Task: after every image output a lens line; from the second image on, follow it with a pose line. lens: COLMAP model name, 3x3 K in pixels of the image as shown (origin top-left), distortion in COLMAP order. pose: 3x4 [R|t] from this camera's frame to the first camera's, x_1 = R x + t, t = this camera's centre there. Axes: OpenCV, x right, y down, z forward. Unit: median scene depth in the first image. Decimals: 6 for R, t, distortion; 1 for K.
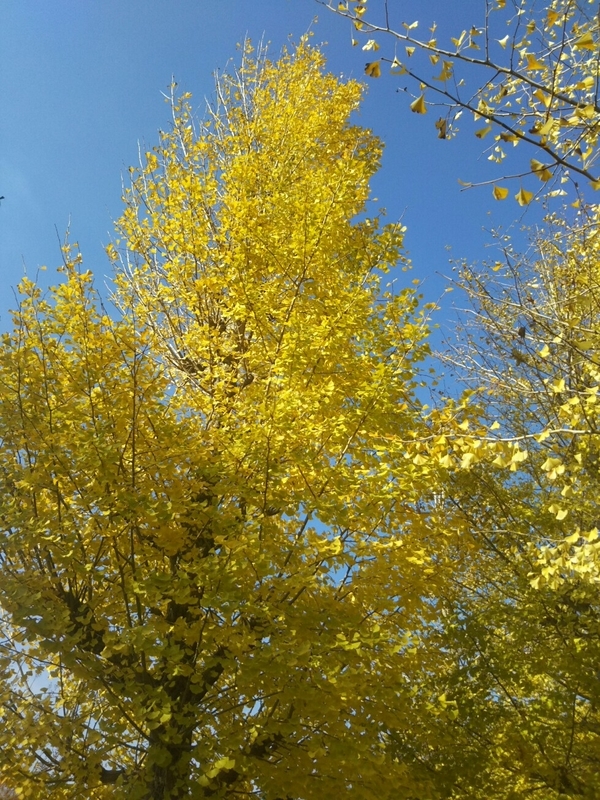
lens RADIAL K [[697.6, 0, 296.7], [0, 697.6, 401.0], [0, 0, 1]] dist [-0.100534, 0.094984]
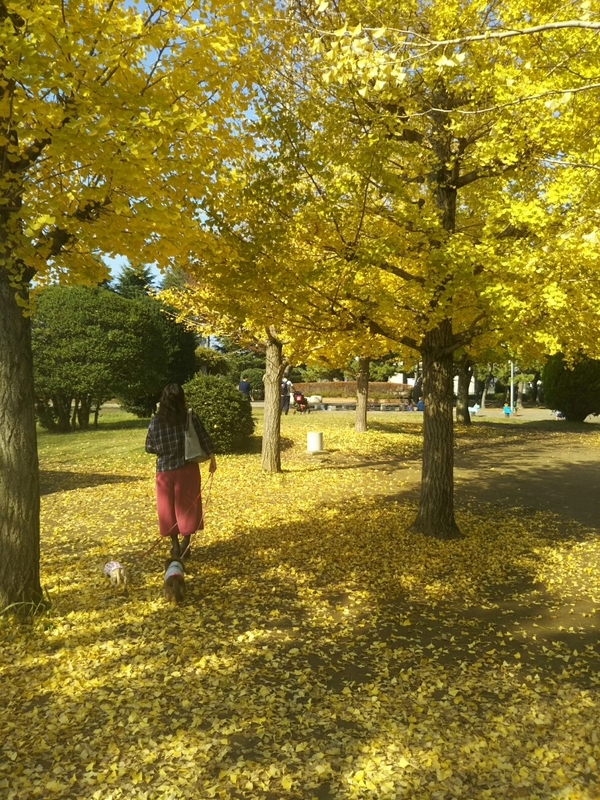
lens RADIAL K [[697.6, 0, 296.7], [0, 697.6, 401.0], [0, 0, 1]] dist [-0.100534, 0.094984]
pose [[0.980515, -0.030114, 0.194124, 0.071209], [-0.100948, 0.770488, 0.629410, -0.022813], [-0.168524, -0.636743, 0.752435, -0.158764]]
